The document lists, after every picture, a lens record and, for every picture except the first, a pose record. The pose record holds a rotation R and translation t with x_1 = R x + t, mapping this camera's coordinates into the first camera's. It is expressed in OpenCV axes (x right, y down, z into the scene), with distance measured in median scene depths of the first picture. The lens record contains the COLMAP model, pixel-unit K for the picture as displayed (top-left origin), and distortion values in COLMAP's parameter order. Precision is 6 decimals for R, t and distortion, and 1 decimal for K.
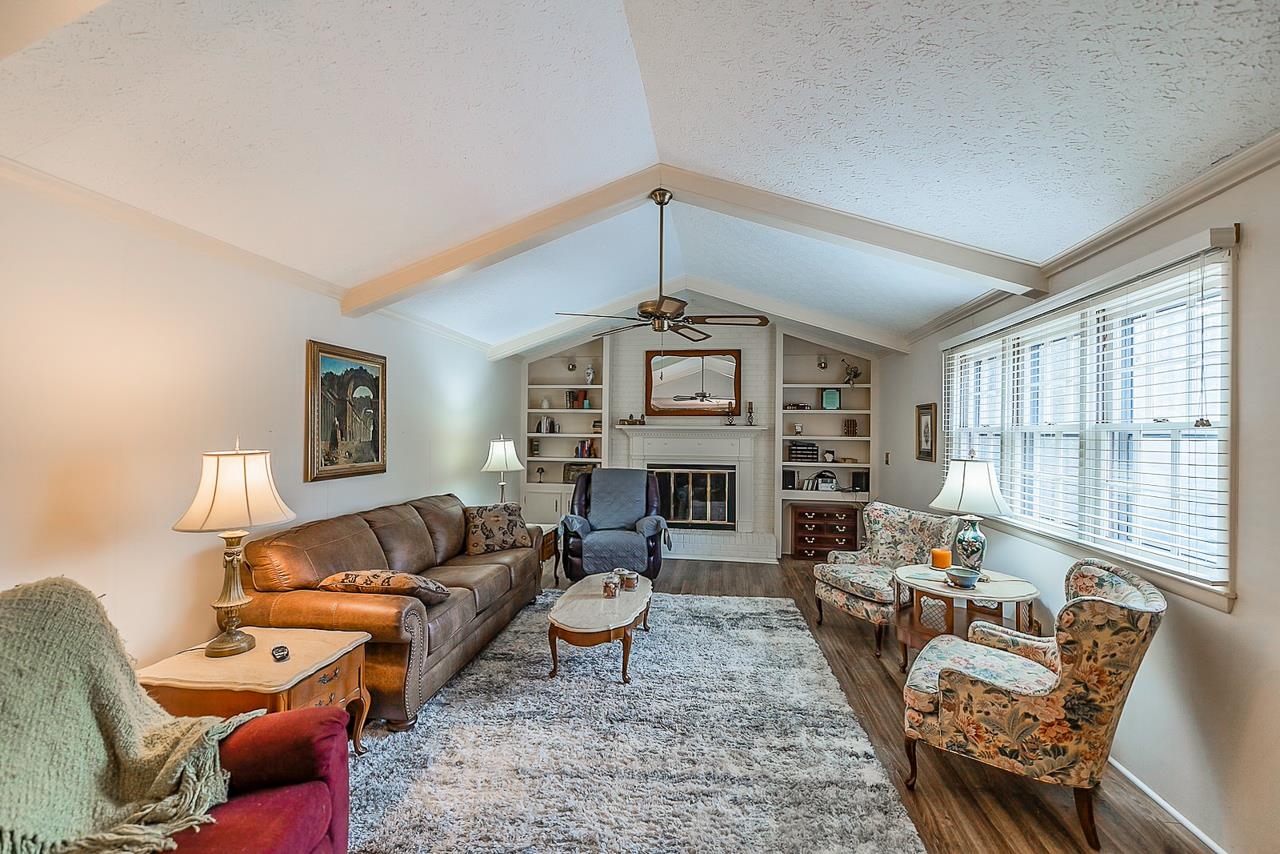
lens RADIAL K [[546.6, 0, 634.6], [0, 546.6, 425.3], [0, 0, 1]] dist [0.003297, 0.000622]
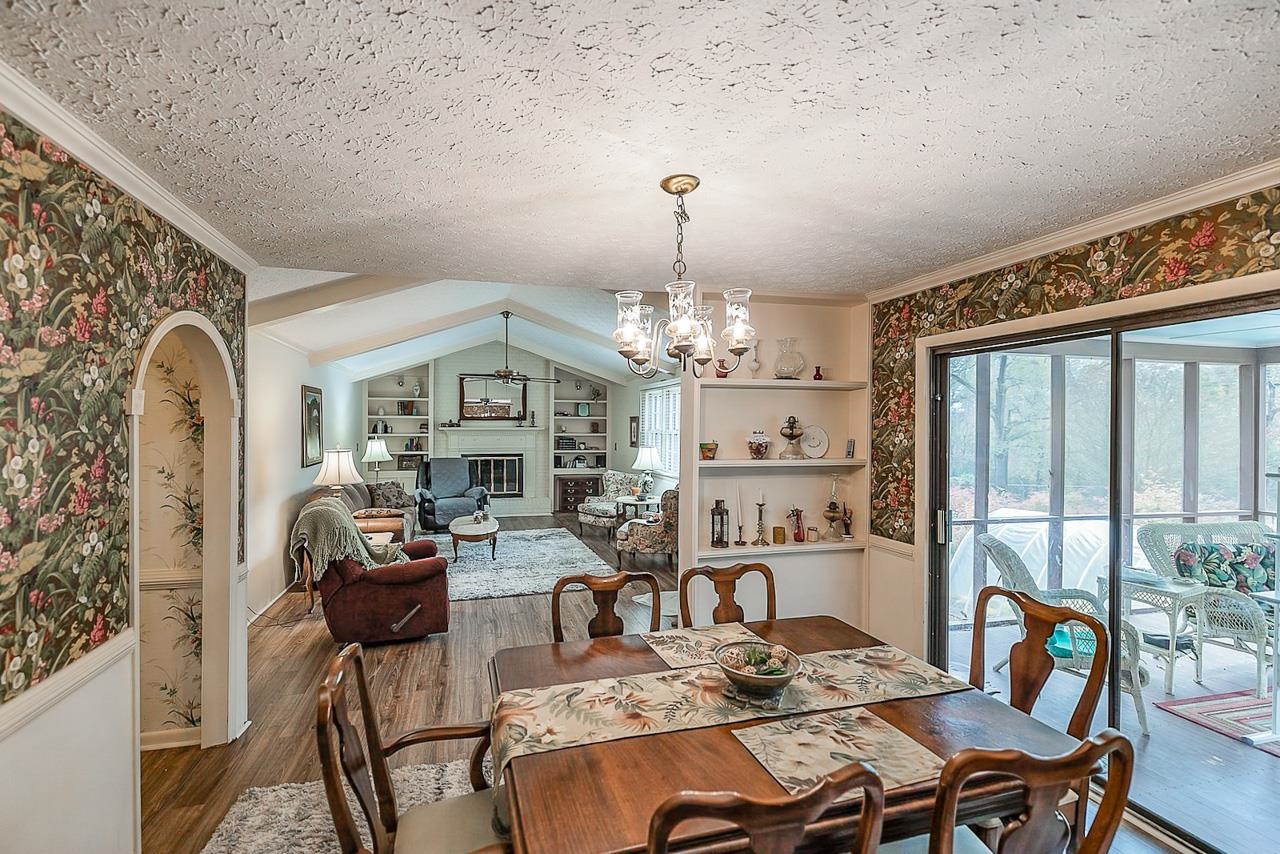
lens RADIAL K [[546.6, 0, 640.7], [0, 546.6, 424.8], [0, 0, 1]] dist [0.003297, 0.000622]
pose [[0.891912, -0.004143, 0.452189, -0.210780], [-0.002850, 0.999887, 0.014784, -0.029226], [-0.452199, -0.014475, 0.891799, -0.492138]]
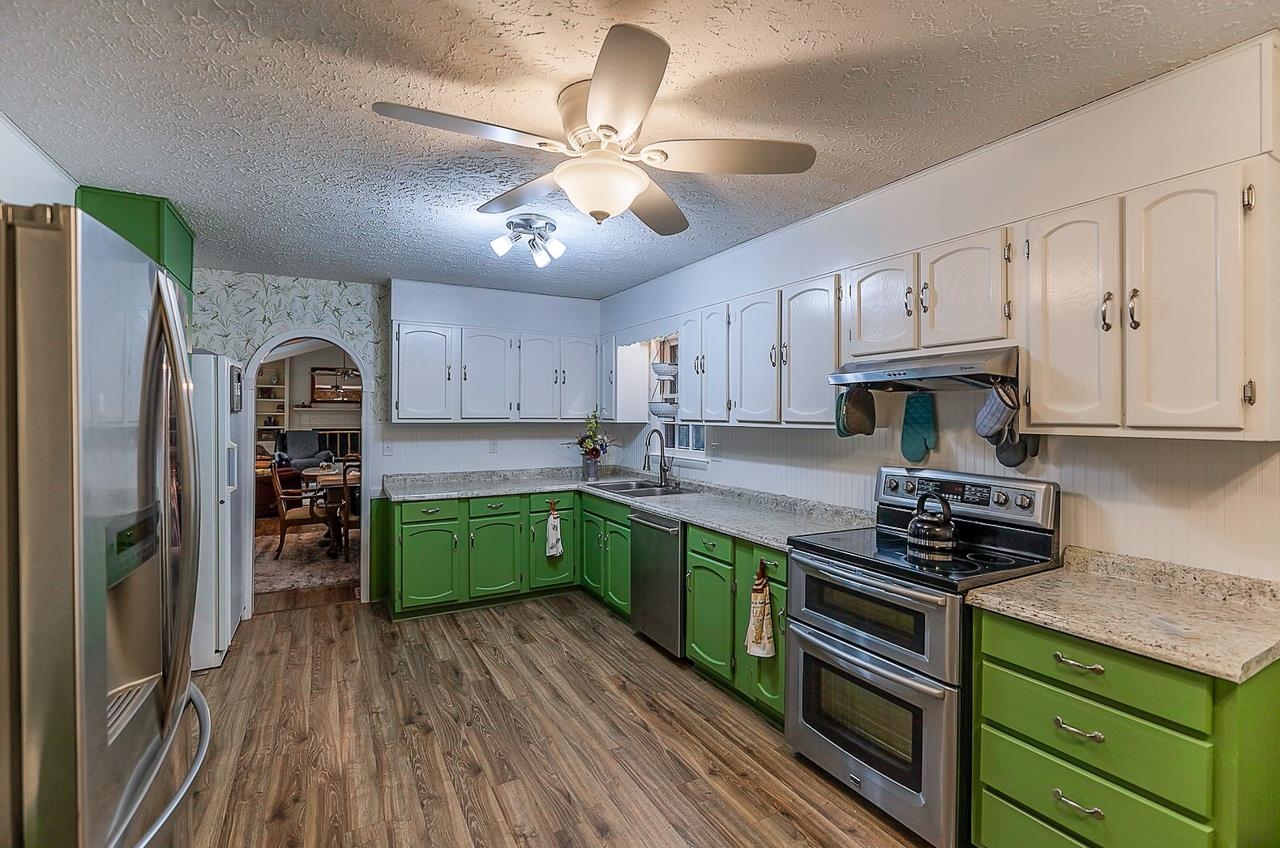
lens RADIAL K [[562.6, 0, 637.4], [0, 562.6, 415.5], [0, 0, 1]] dist [-0.003003, -0.000525]
pose [[0.784107, -0.005526, 0.620602, -0.302214], [-0.004823, 0.999876, 0.014996, -0.008794], [-0.620607, -0.014752, 0.783983, -1.196972]]
